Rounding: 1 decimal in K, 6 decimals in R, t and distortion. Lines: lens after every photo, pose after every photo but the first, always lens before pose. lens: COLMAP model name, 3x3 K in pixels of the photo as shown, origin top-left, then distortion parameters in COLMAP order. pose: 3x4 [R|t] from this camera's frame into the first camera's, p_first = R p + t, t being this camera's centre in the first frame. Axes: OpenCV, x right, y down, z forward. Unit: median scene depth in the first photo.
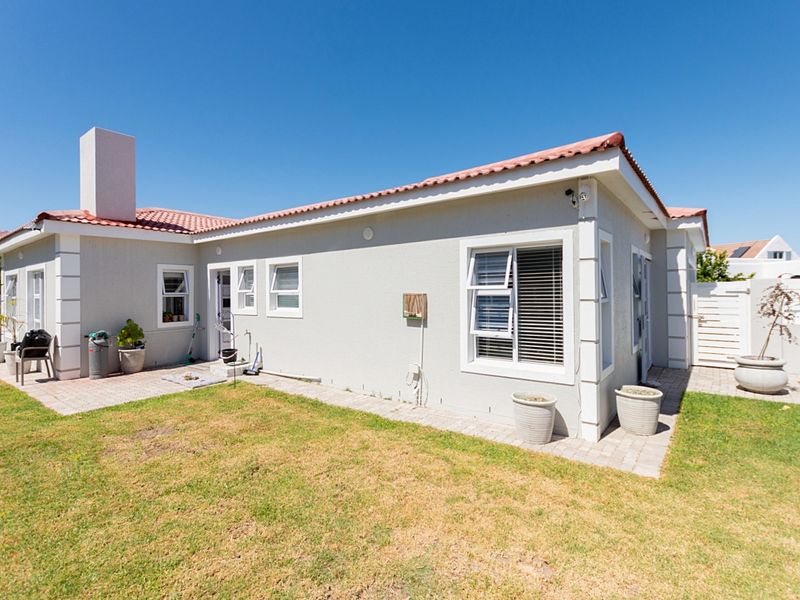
lens RADIAL K [[403.4, 0, 399.8], [0, 403.4, 290.2], [0, 0, 1]] dist [0.000390, -0.000126]
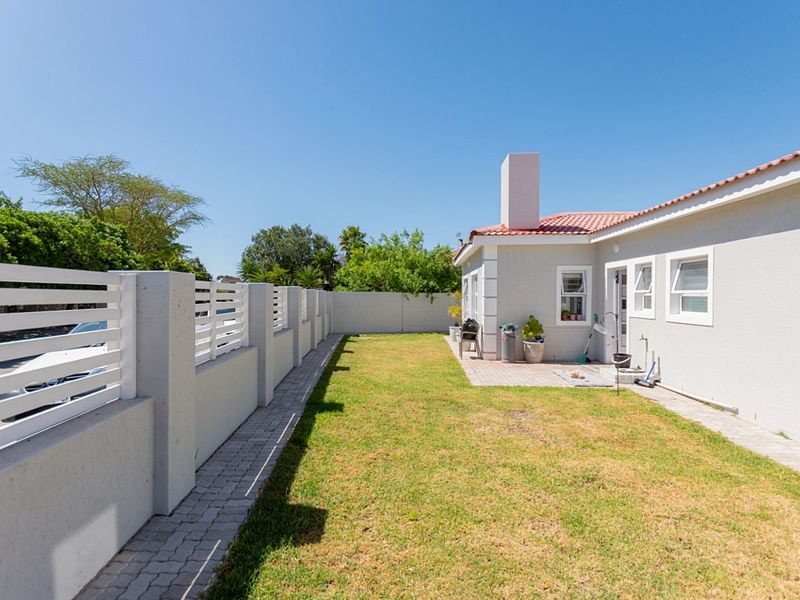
lens RADIAL K [[409.2, 0, 389.0], [0, 409.2, 298.6], [0, 0, 1]] dist [-0.001040, -0.000486]
pose [[0.525409, 0.020734, -0.850597, 0.096727], [-0.007835, 0.999779, 0.019531, 0.005136], [0.850813, -0.003597, 0.525456, 0.053507]]
